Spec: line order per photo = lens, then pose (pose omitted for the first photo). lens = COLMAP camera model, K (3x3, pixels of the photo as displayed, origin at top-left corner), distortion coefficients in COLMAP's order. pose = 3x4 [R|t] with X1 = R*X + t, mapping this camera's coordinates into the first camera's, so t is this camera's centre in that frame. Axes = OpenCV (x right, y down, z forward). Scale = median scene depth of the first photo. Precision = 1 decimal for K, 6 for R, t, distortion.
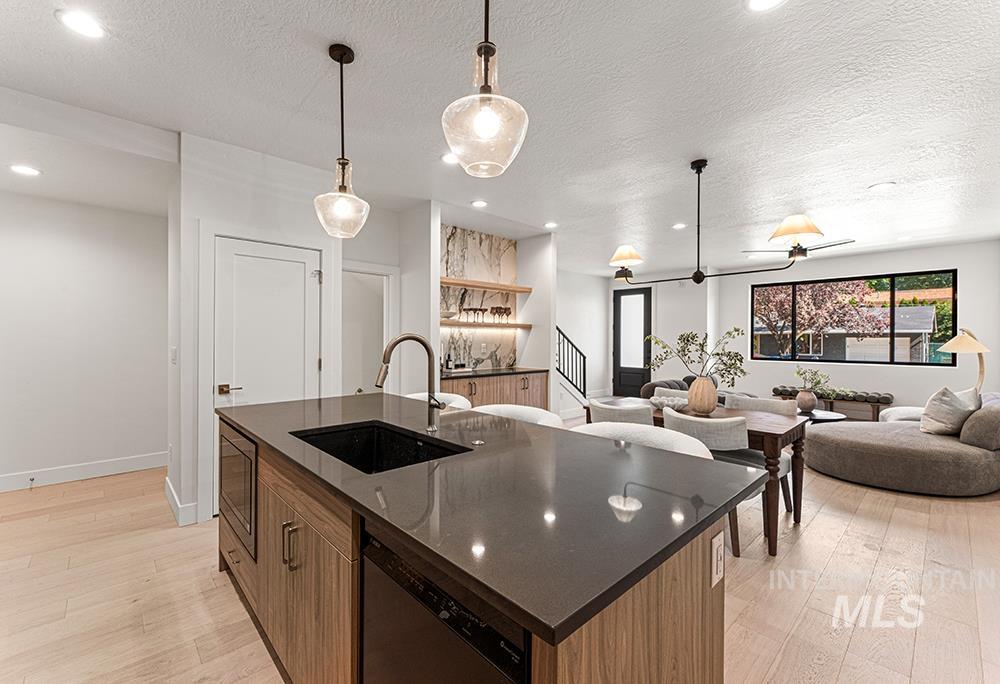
lens RADIAL K [[418.5, 0, 484.9], [0, 418.5, 337.8], [0, 0, 1]] dist [-0.001500, -0.000300]
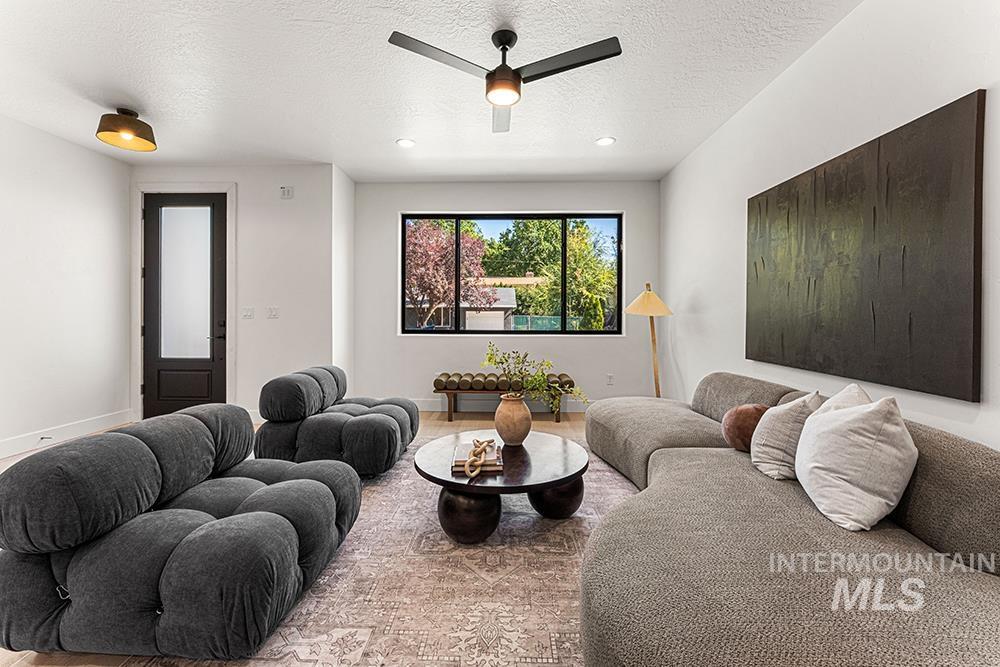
lens RADIAL K [[404.6, 0, 494.1], [0, 404.6, 314.5], [0, 0, 1]] dist [-0.001748, -0.000333]
pose [[0.690734, -0.000902, 0.723109, 0.252433], [-0.000010, 0.999999, 0.001256, 0.019292], [-0.723109, -0.000874, 0.690733, 0.413059]]
